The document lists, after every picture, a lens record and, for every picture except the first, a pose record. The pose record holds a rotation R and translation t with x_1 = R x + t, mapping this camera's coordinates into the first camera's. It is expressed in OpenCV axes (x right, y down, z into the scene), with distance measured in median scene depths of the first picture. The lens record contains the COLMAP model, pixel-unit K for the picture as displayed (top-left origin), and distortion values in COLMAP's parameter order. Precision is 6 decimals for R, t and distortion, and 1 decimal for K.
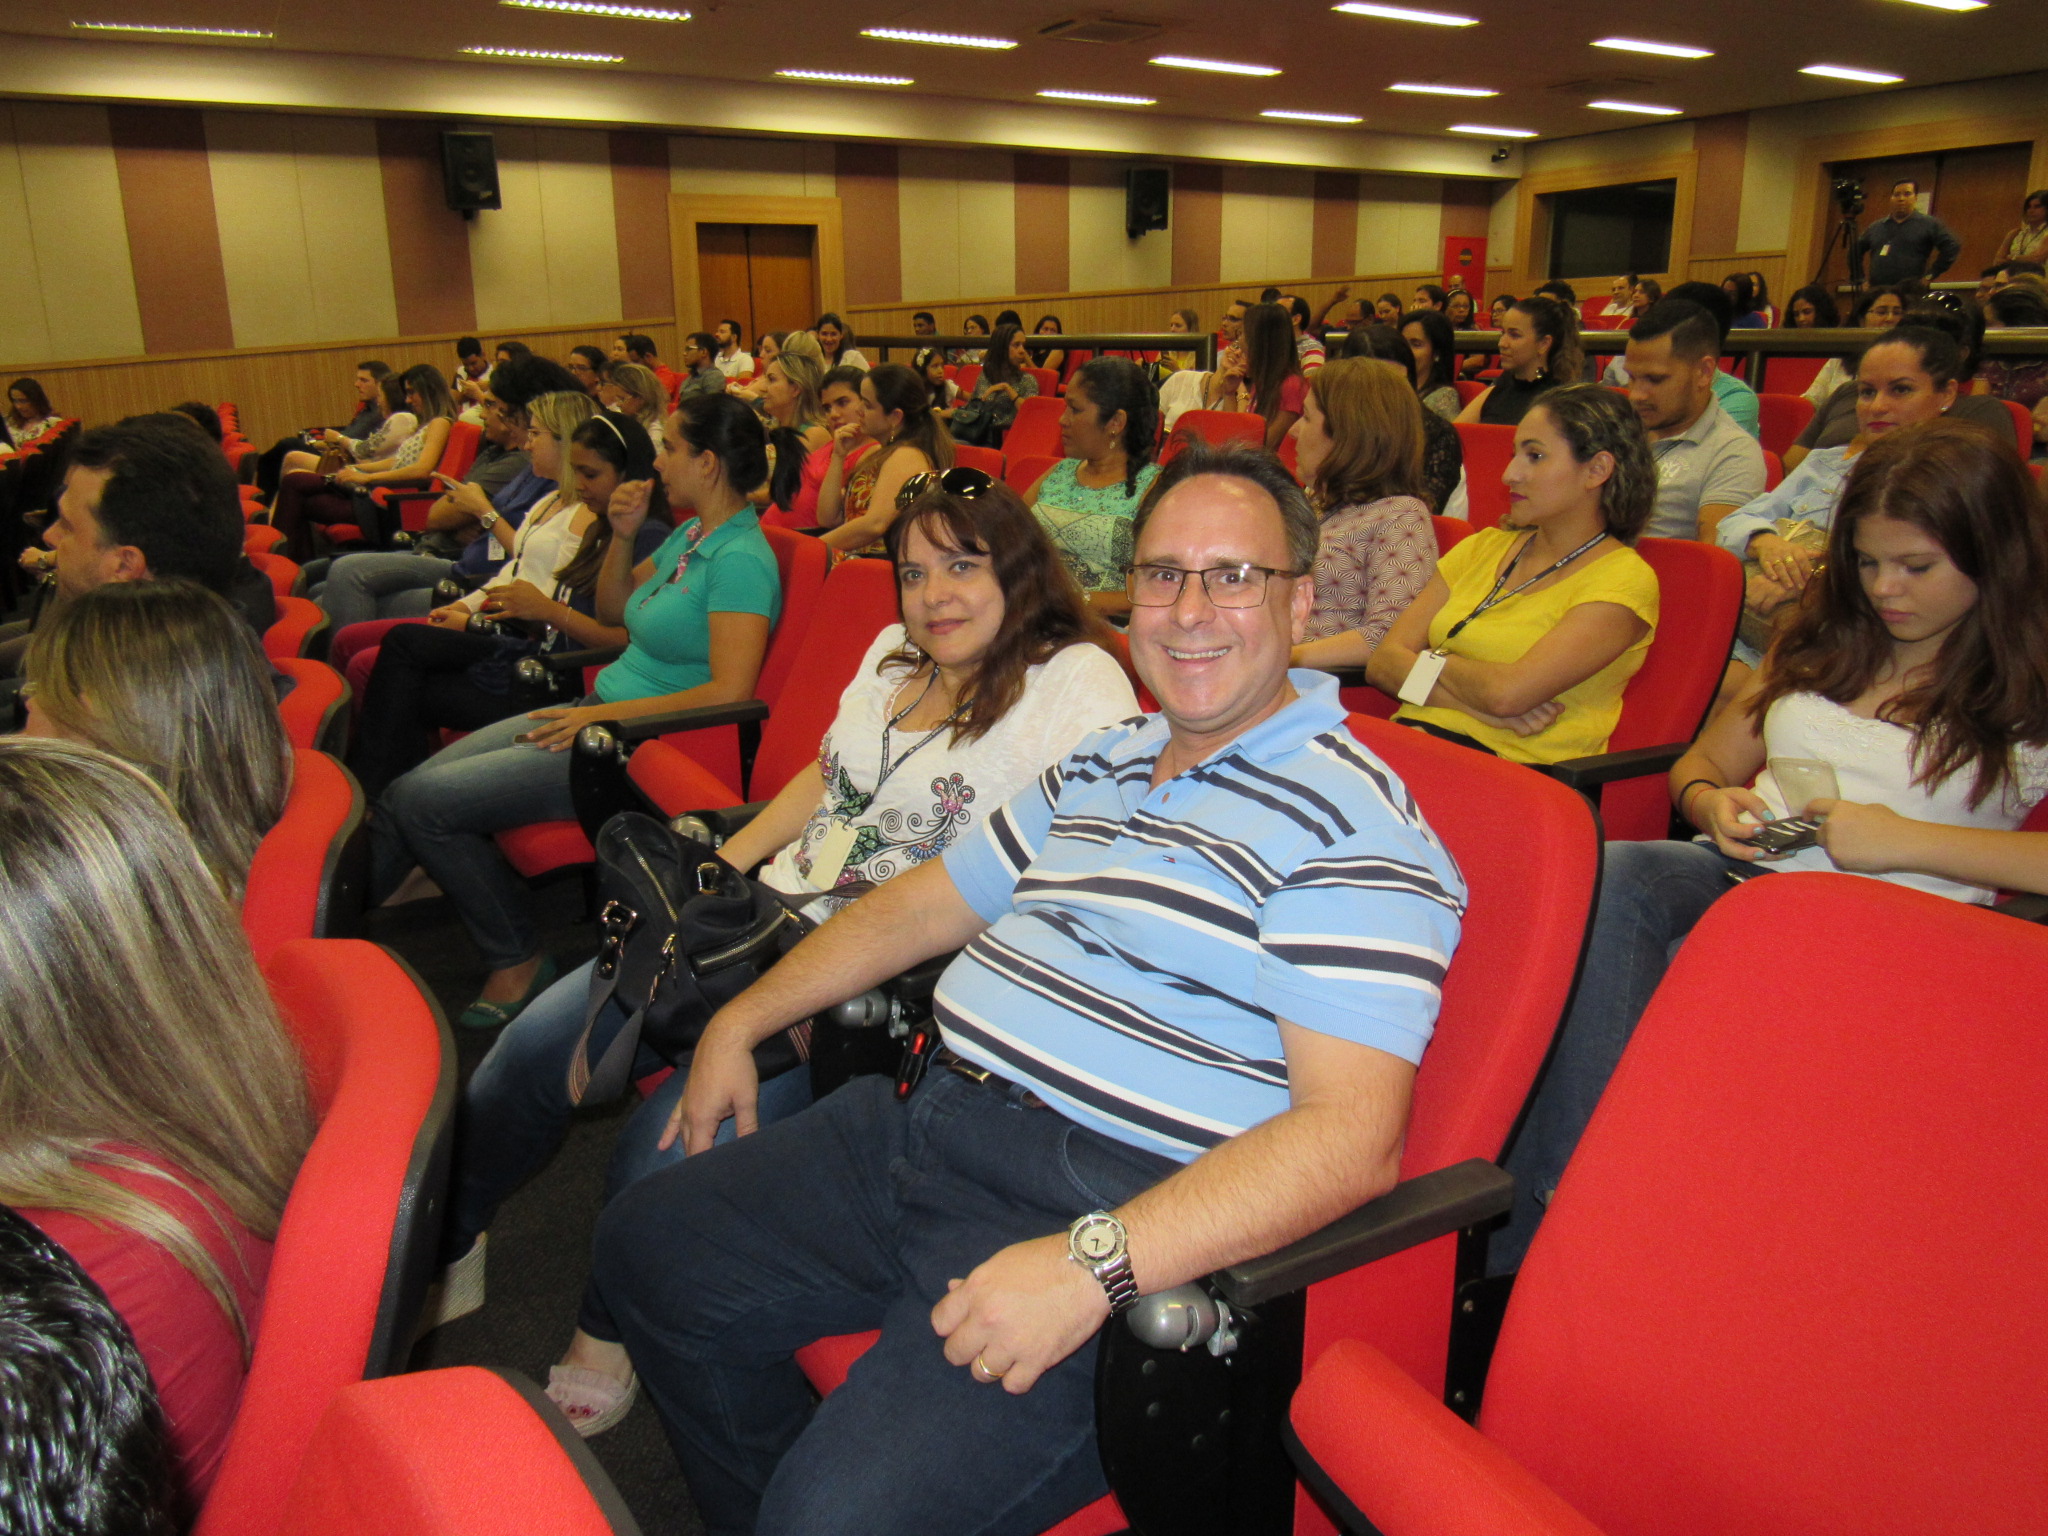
lens RADIAL K [[1448.4, 0, 1017.3], [0, 1448.4, 776.9], [0, 0, 1]] dist [-0.020832, -0.001205]
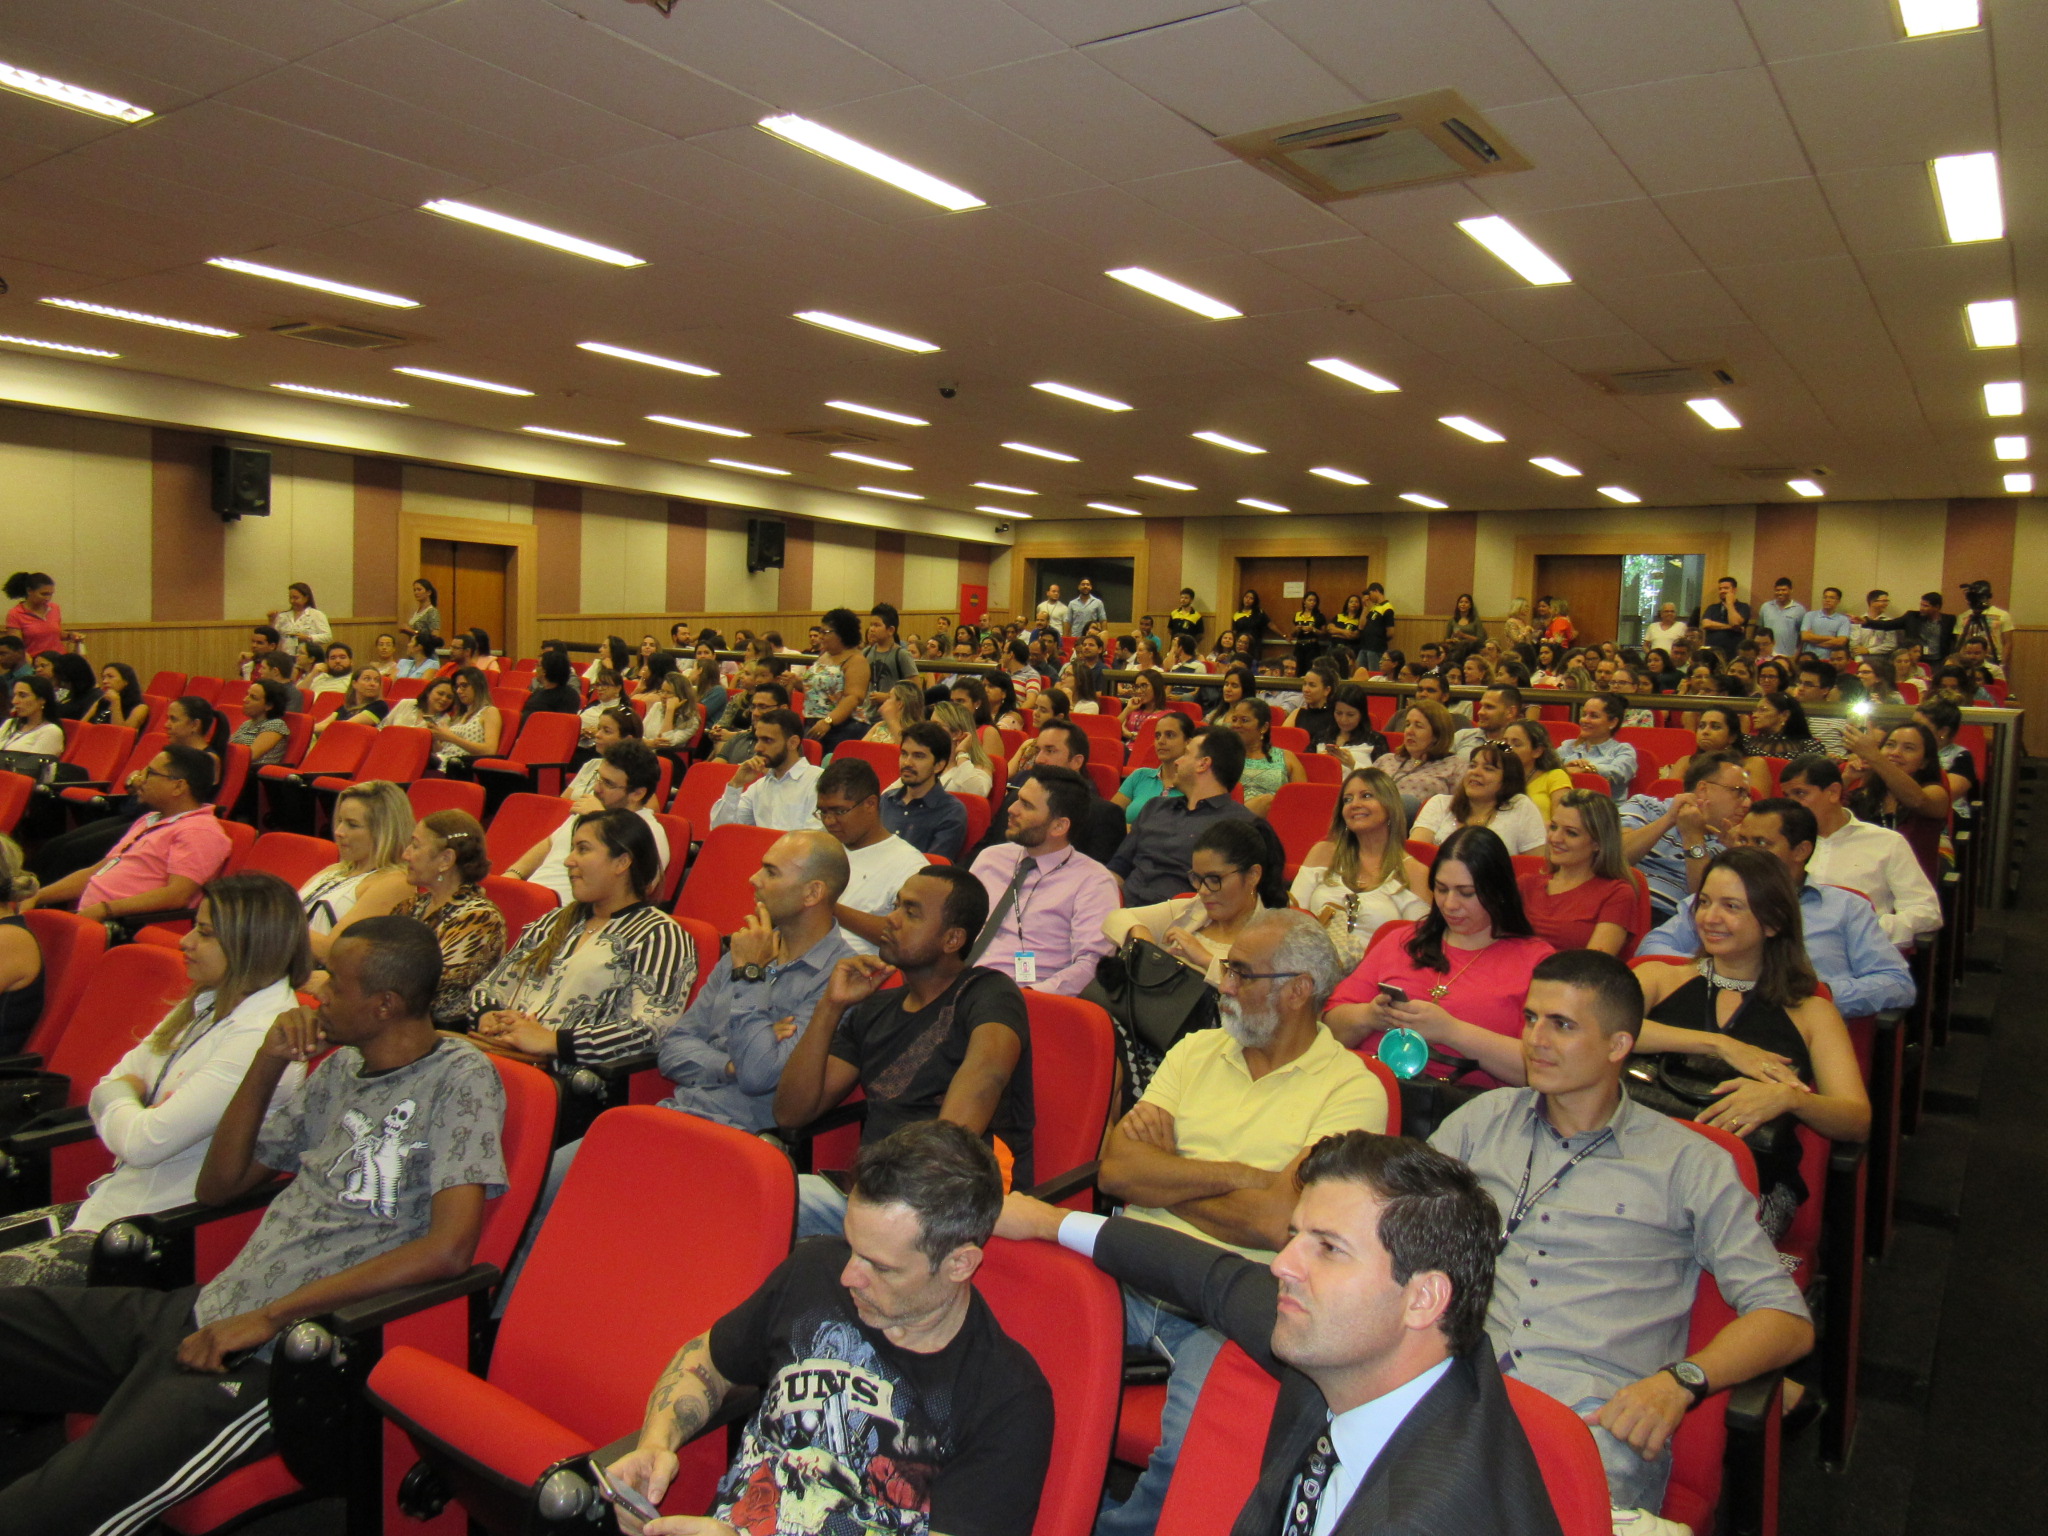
lens RADIAL K [[1448.4, 0, 1014.9], [0, 1448.4, 761.8], [0, 0, 1]] dist [-0.020832, -0.001205]
pose [[0.895485, 0.011535, 0.444942, -0.320734], [0.082982, 0.977810, -0.192358, 0.046878], [-0.437287, 0.209176, 0.874657, -0.166554]]
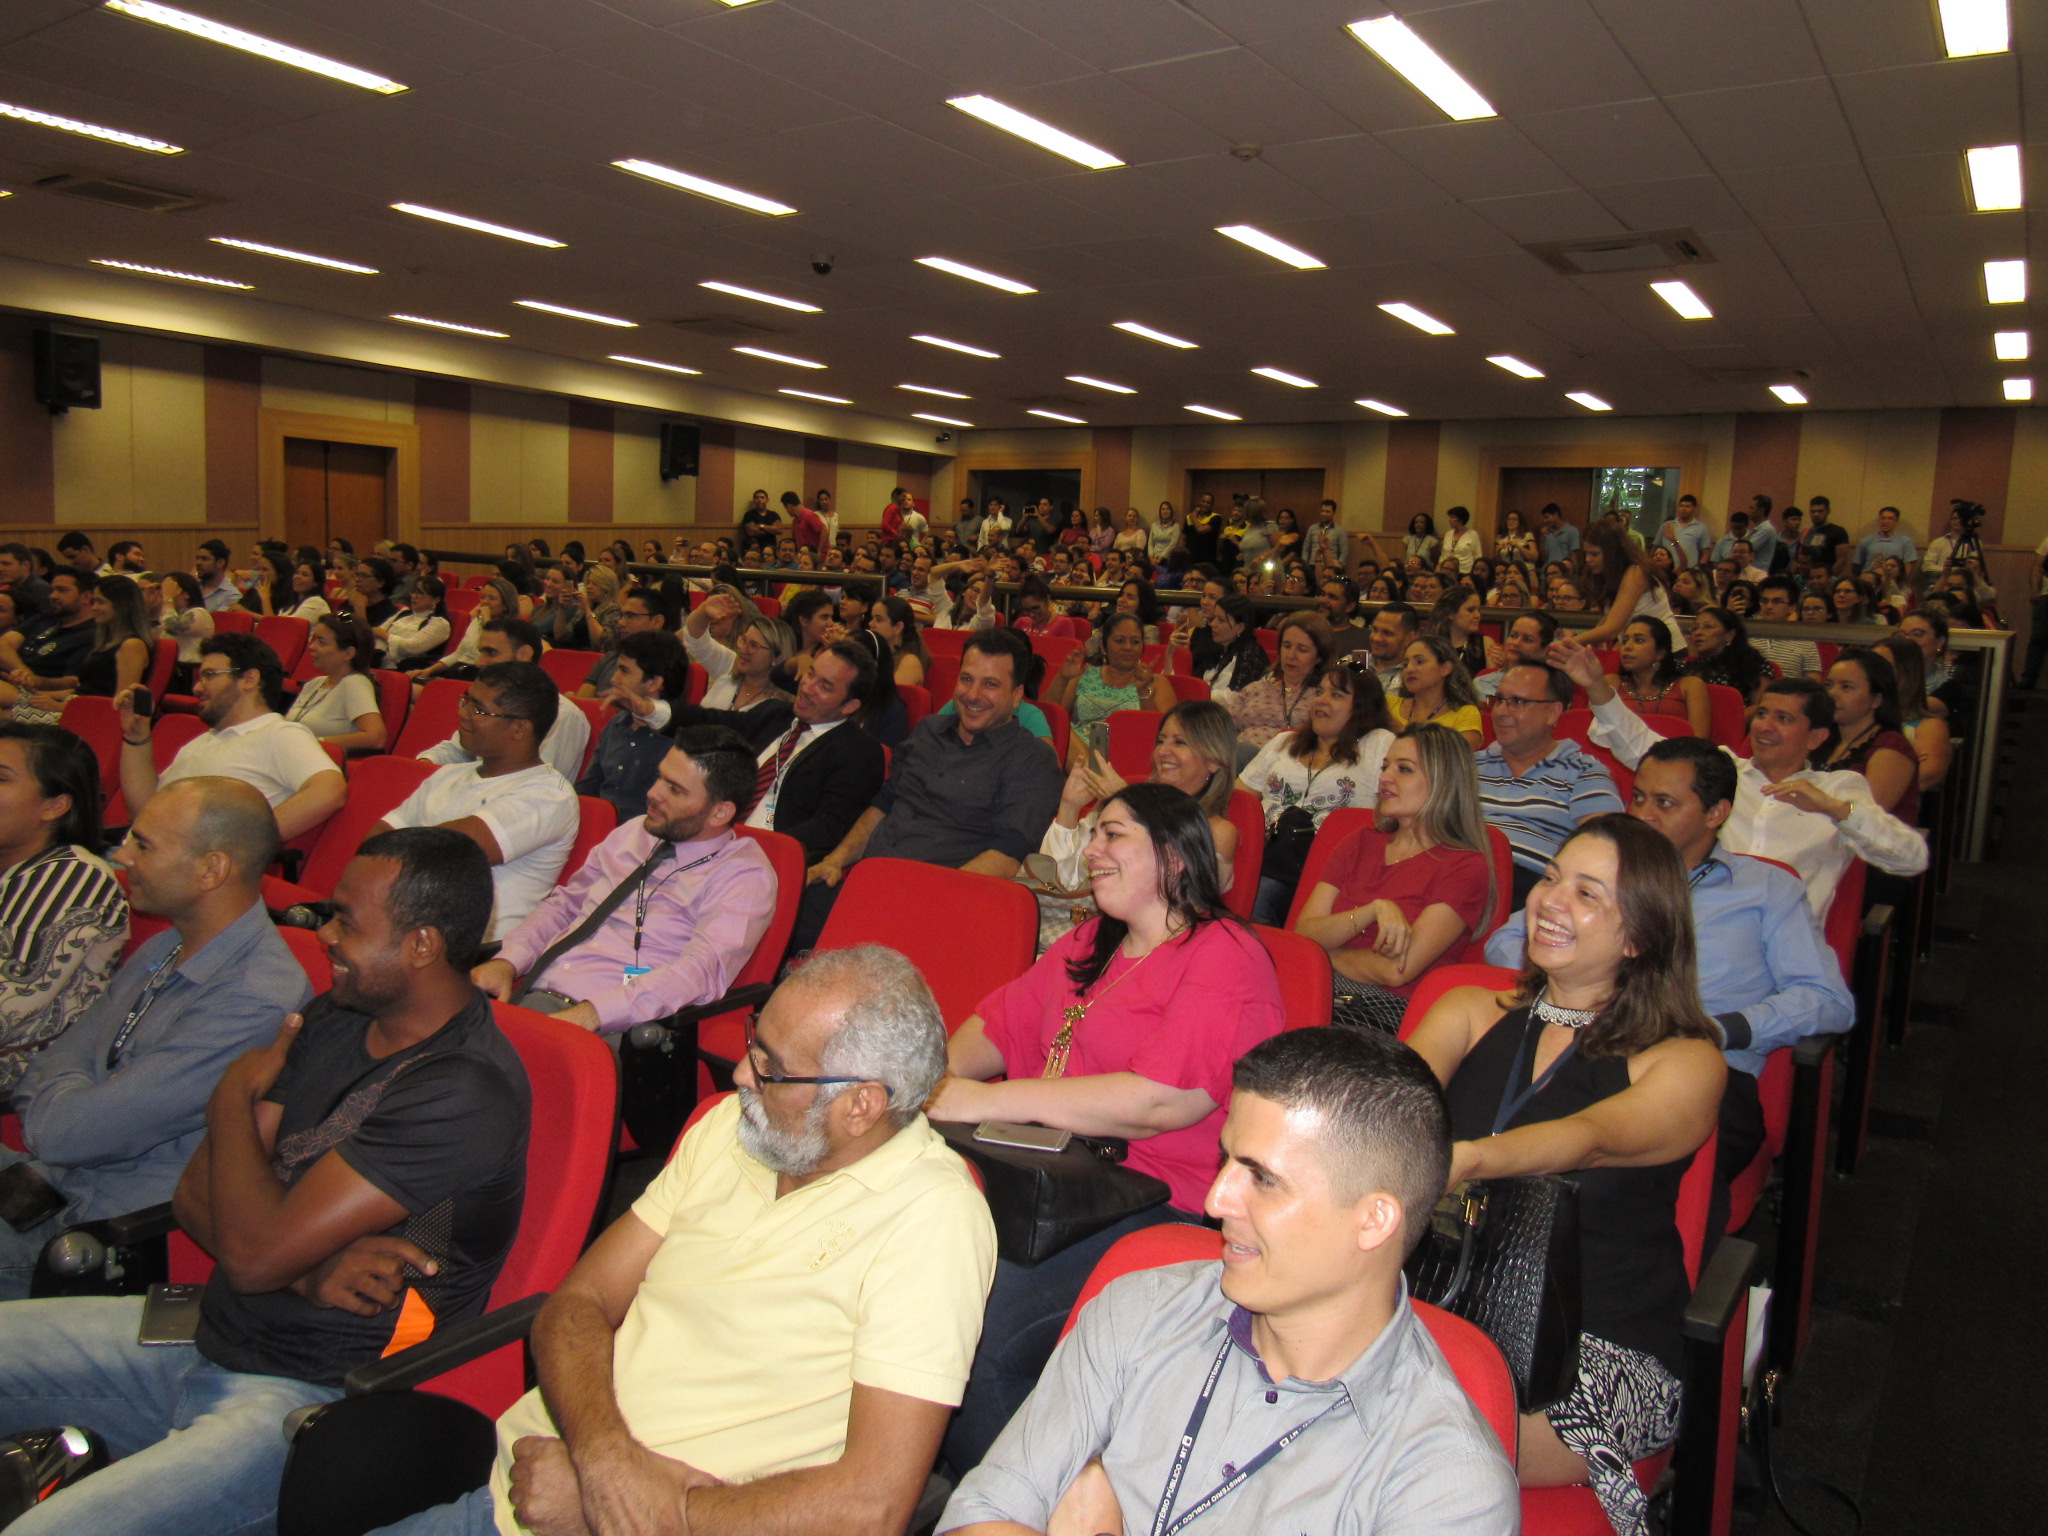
lens RADIAL K [[1448.4, 0, 1015.9], [0, 1448.4, 752.7], [0, 0, 1]] dist [-0.020832, -0.001205]
pose [[0.892752, -0.002520, 0.450541, -0.229330], [0.077059, 0.986104, -0.147178, 0.036480], [-0.443909, 0.166112, 0.880540, -0.118243]]
